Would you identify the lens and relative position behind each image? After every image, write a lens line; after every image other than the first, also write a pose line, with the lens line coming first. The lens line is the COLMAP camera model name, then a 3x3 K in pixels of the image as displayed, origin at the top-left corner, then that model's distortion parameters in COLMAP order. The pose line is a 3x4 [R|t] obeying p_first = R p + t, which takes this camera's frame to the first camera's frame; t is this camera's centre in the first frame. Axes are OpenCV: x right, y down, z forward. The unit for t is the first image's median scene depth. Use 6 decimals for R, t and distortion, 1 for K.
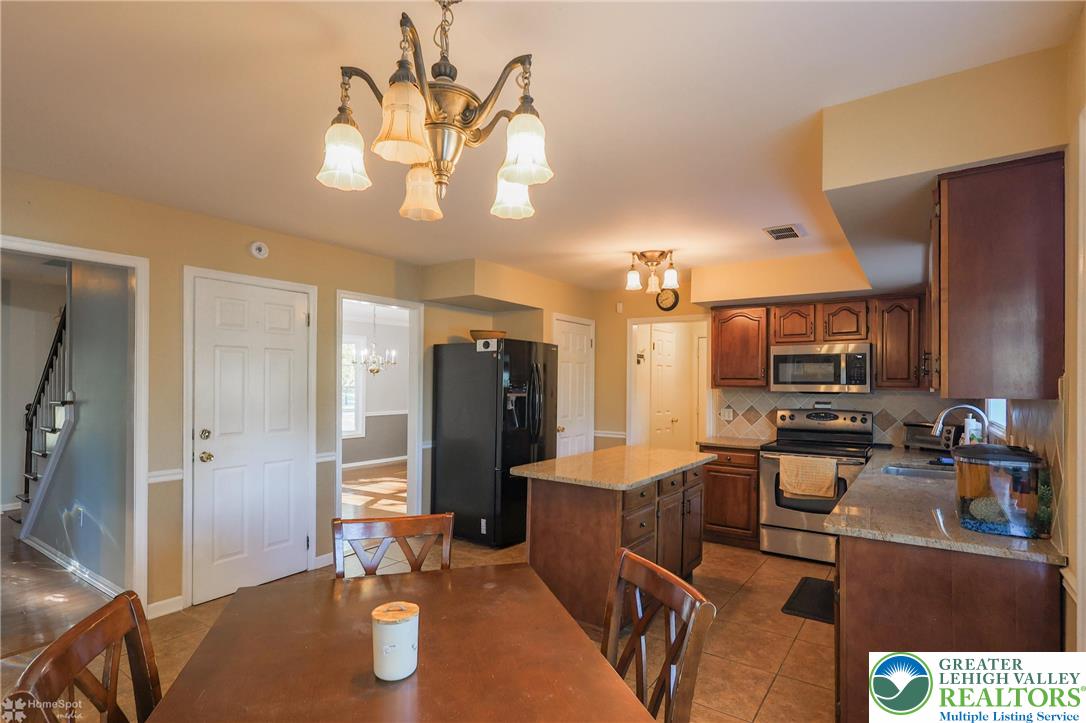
lens RADIAL K [[544.0, 0, 548.3], [0, 544.0, 379.9], [0, 0, 1]] dist [0.003042, -0.000859]
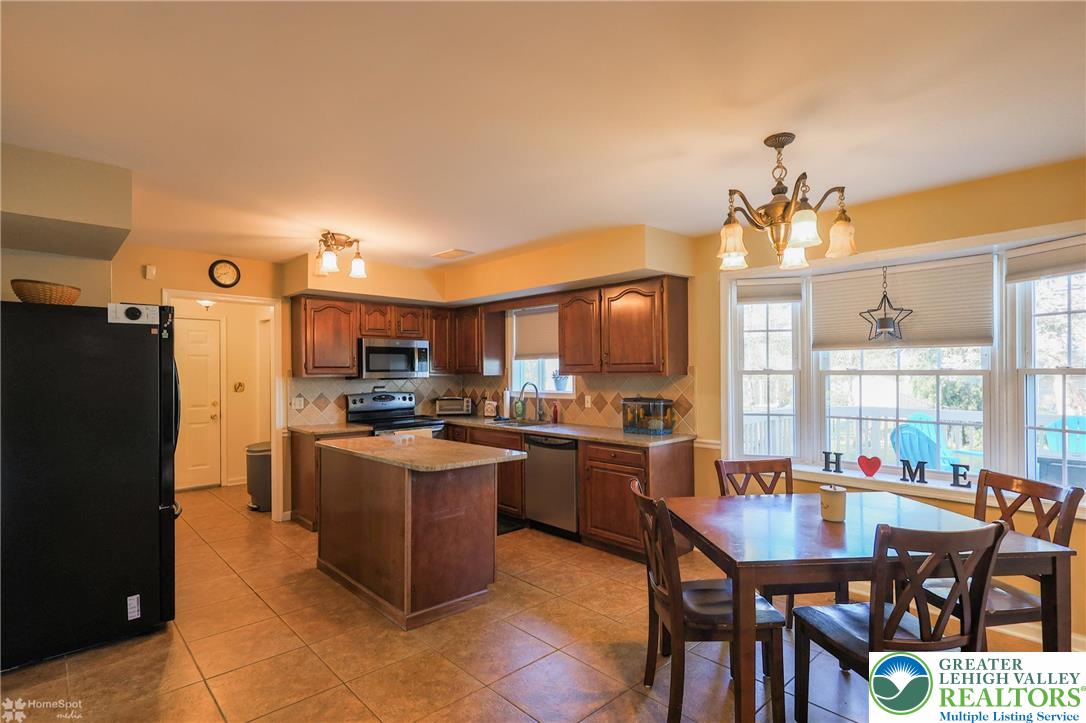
lens RADIAL K [[544.0, 0, 533.4], [0, 544.0, 368.6], [0, 0, 1]] dist [0.003042, -0.000859]
pose [[0.221787, -0.004971, 0.975082, -0.616540], [0.004310, 0.999982, 0.004118, -0.002183], [-0.975086, 0.003289, 0.221805, 0.415977]]
